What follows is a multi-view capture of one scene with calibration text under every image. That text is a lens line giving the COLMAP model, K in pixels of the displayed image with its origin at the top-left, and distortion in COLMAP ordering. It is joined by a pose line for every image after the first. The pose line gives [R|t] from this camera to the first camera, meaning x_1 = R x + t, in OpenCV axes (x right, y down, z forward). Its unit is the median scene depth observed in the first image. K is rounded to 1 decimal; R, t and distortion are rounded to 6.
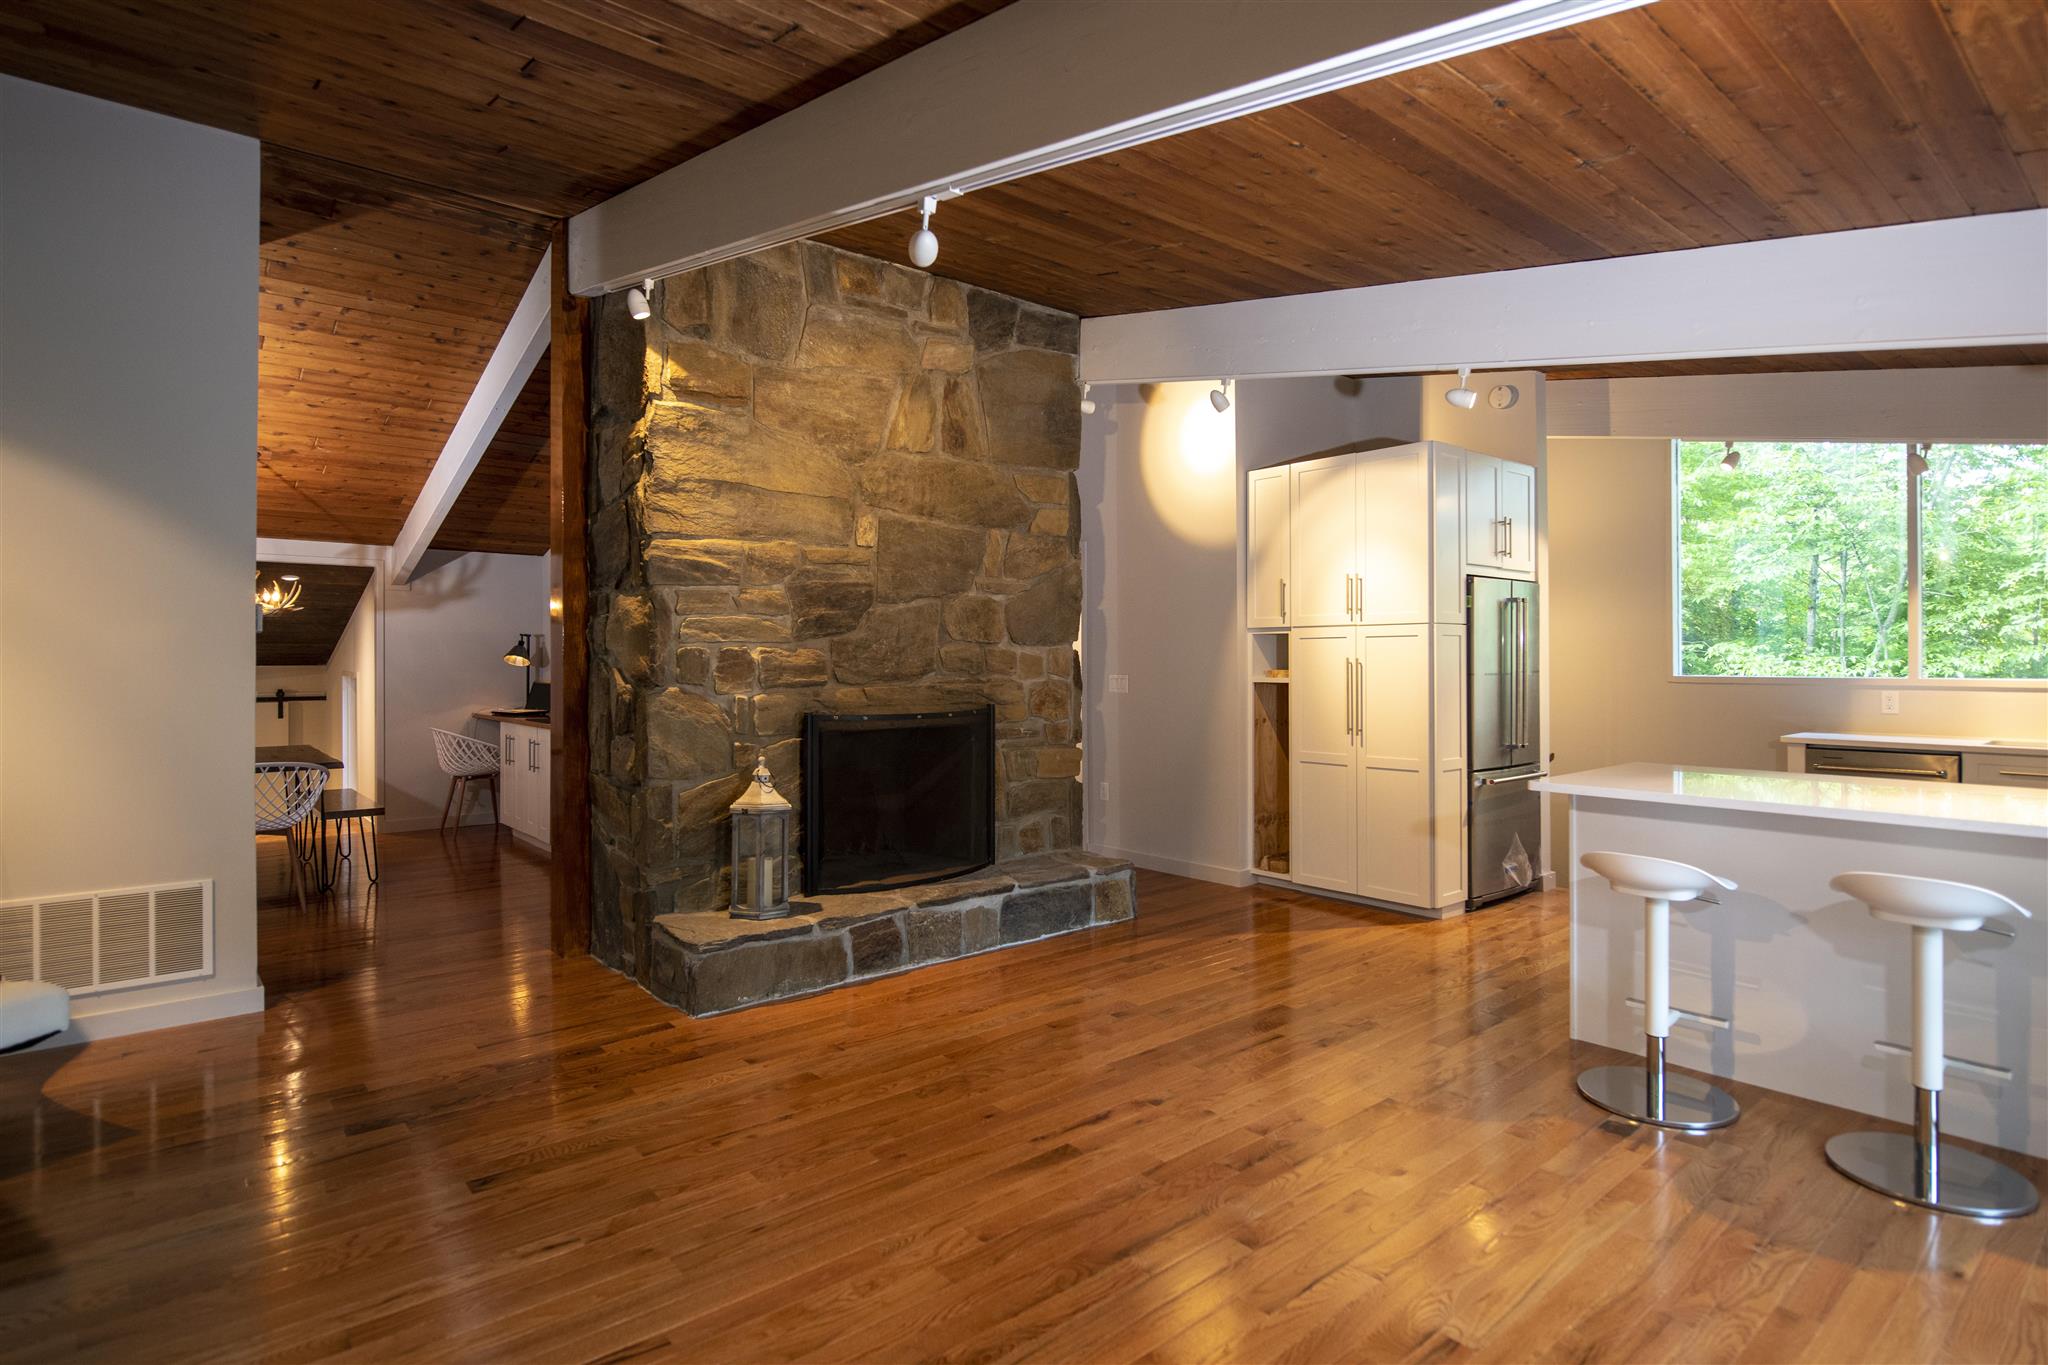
lens RADIAL K [[1099.9, 0, 984.0], [0, 1099.9, 675.3], [0, 0, 1]] dist [-0.000568, -0.000030]
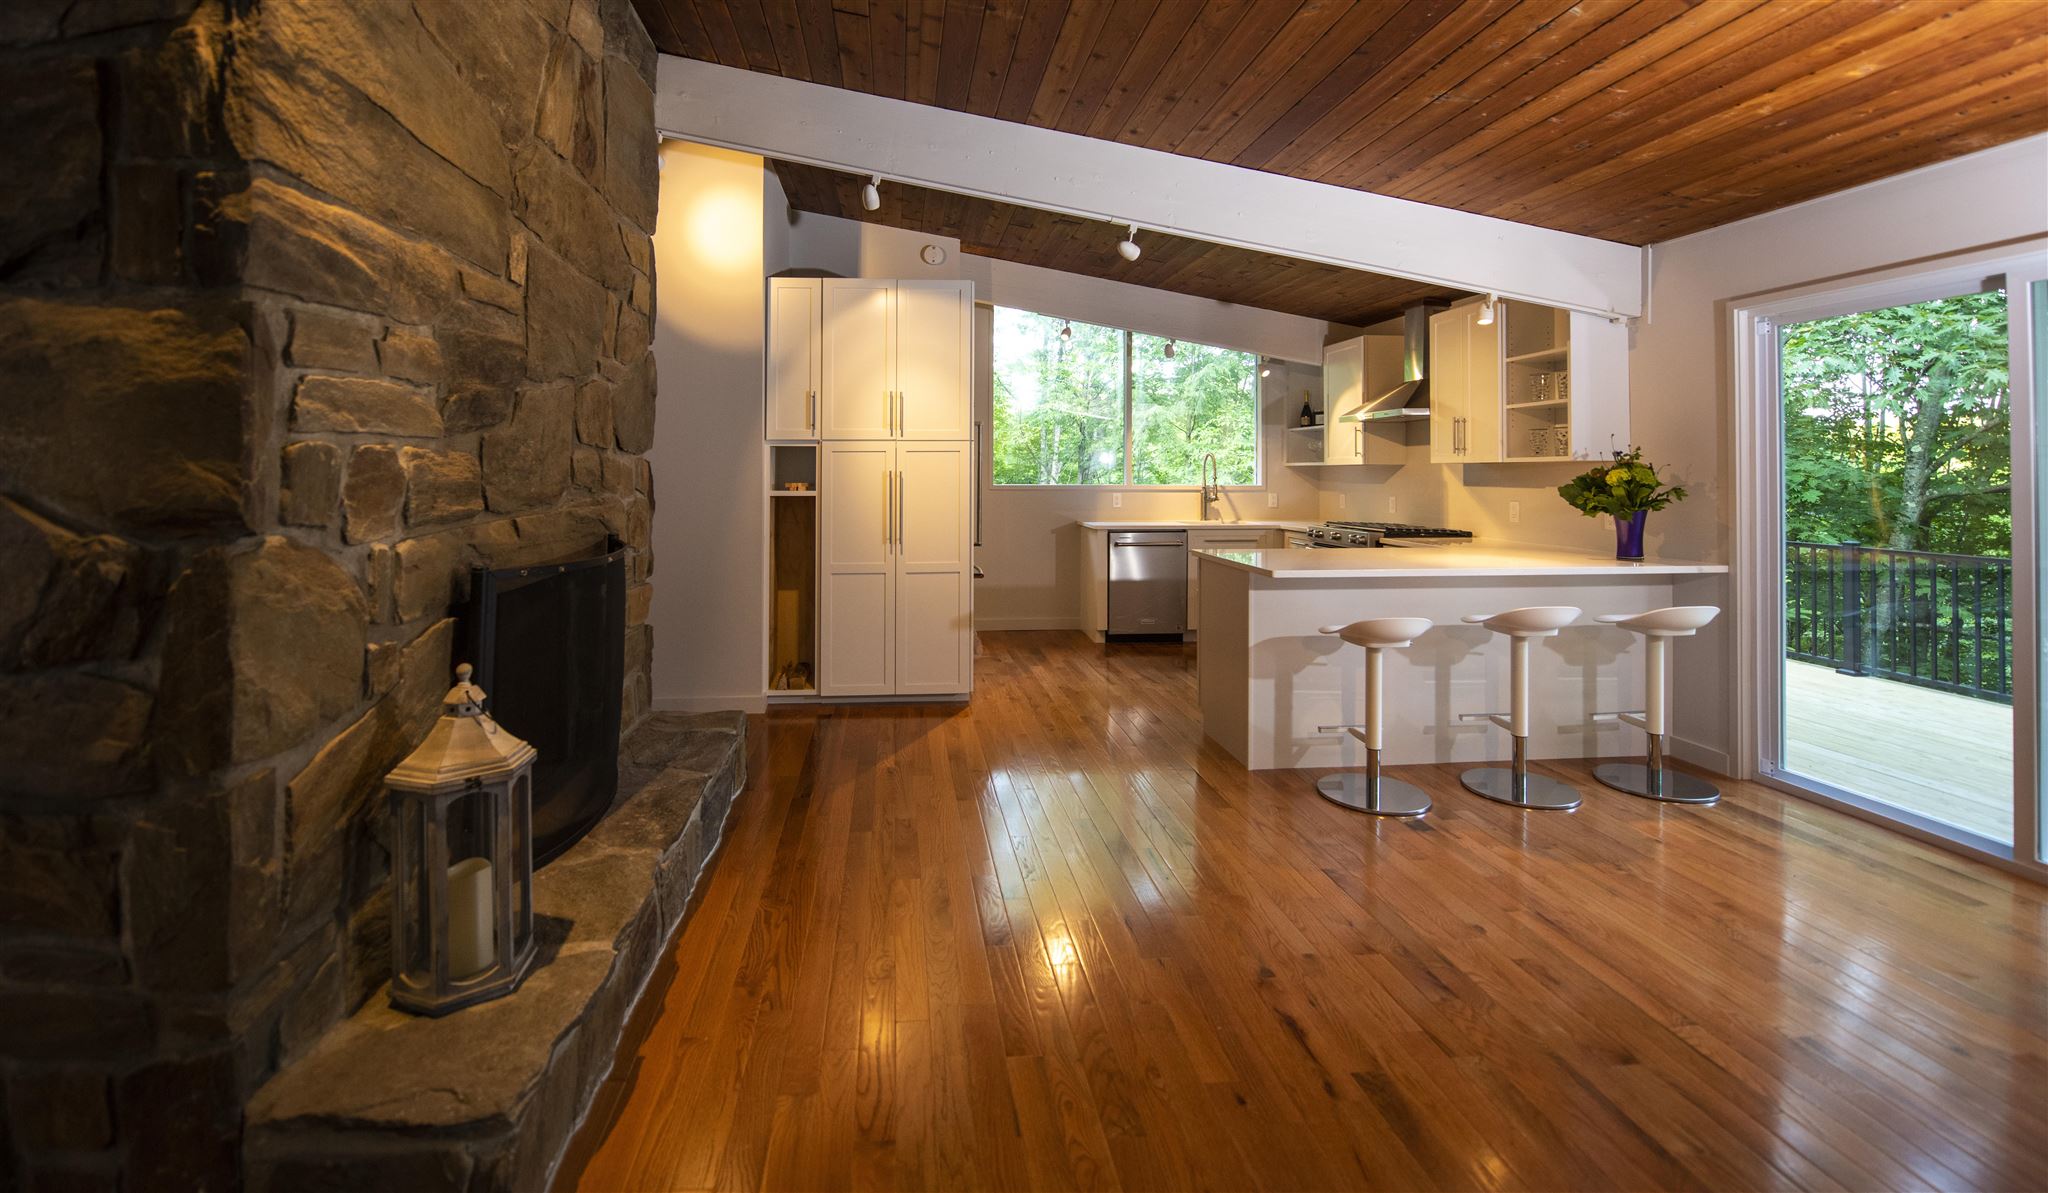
lens RADIAL K [[878.4, 0, 984.4], [0, 878.4, 460.5], [0, 0, 1]] dist [-0.020871, -0.000815]
pose [[0.543048, 0.015307, 0.839562, -0.383820], [0.007613, 0.999703, -0.023151, -0.007502], [-0.839667, 0.018964, 0.542770, 0.547759]]
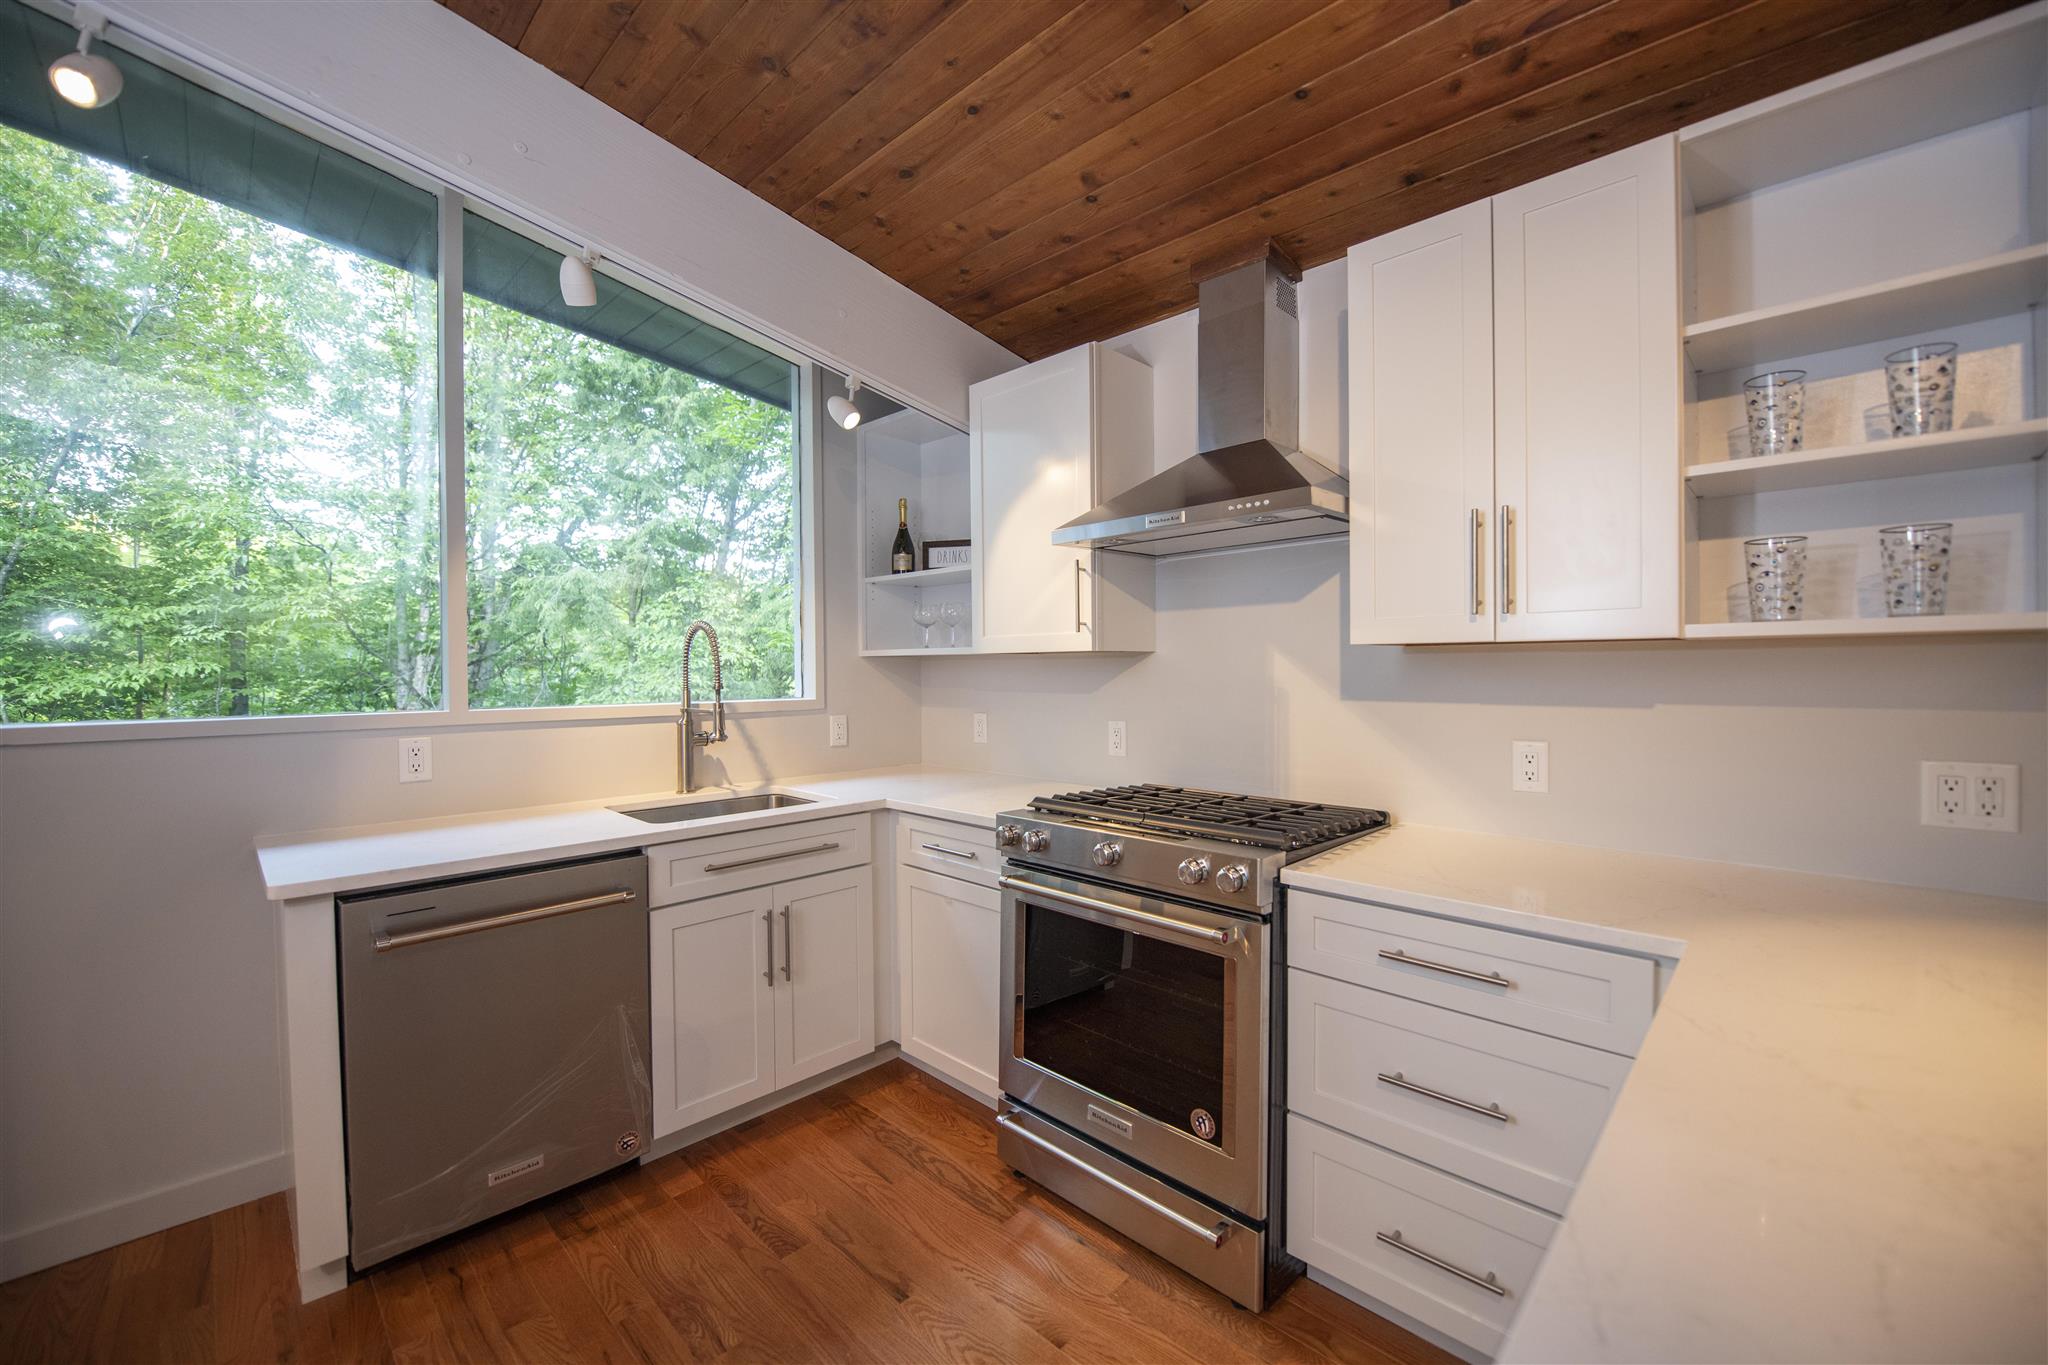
lens RADIAL K [[818.4, 0, 1024.0], [0, 818.4, 682.5], [0, 0, 1]] dist [-0.025123, -0.000081]
pose [[-0.105976, -0.015437, 0.994249, 0.511423], [0.018651, 0.999673, 0.017510, -0.016902], [-0.994194, 0.020400, -0.105653, 0.879661]]
